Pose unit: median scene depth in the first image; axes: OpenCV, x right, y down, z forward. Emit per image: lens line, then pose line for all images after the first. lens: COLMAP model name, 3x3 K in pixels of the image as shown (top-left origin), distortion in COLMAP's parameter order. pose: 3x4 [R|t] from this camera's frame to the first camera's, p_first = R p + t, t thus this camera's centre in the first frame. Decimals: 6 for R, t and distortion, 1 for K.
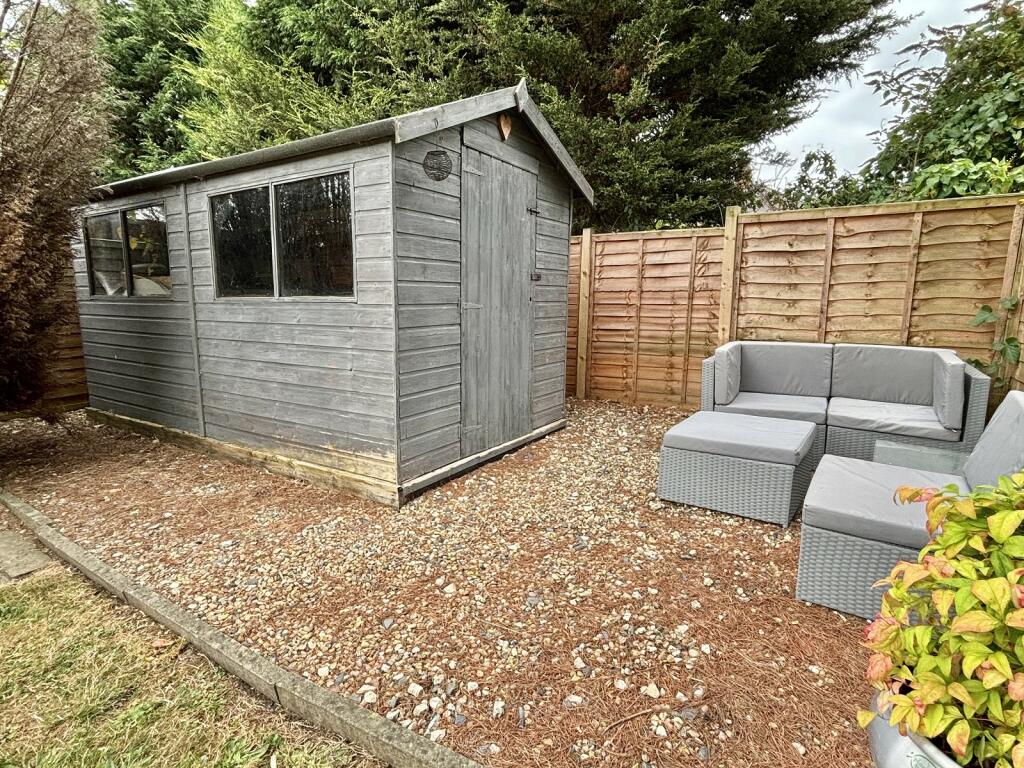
lens RADIAL K [[543.2, 0, 513.9], [0, 543.2, 383.1], [0, 0, 1]] dist [0.007155, 0.004603]
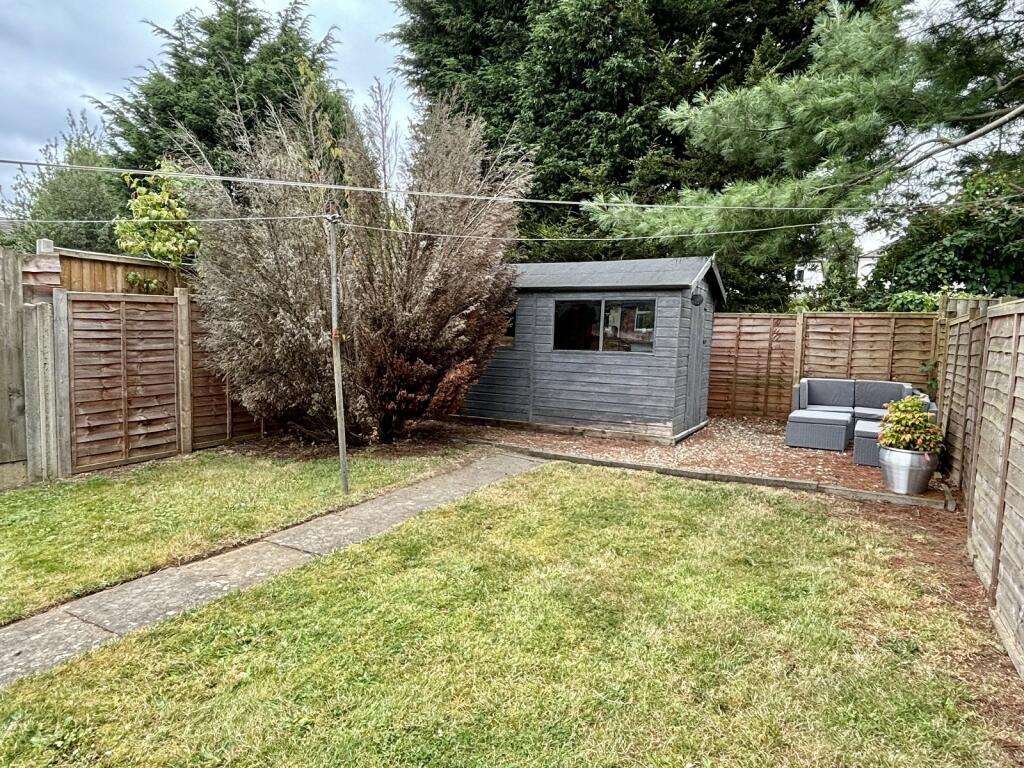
lens RADIAL K [[616.0, 0, 507.8], [0, 616.0, 383.2], [0, 0, 1]] dist [-0.005220, -0.003687]
pose [[0.998535, 0.021015, 0.049855, -0.764240], [-0.017027, 0.996720, -0.079114, 0.134061], [-0.051354, 0.078149, 0.995618, -1.129058]]
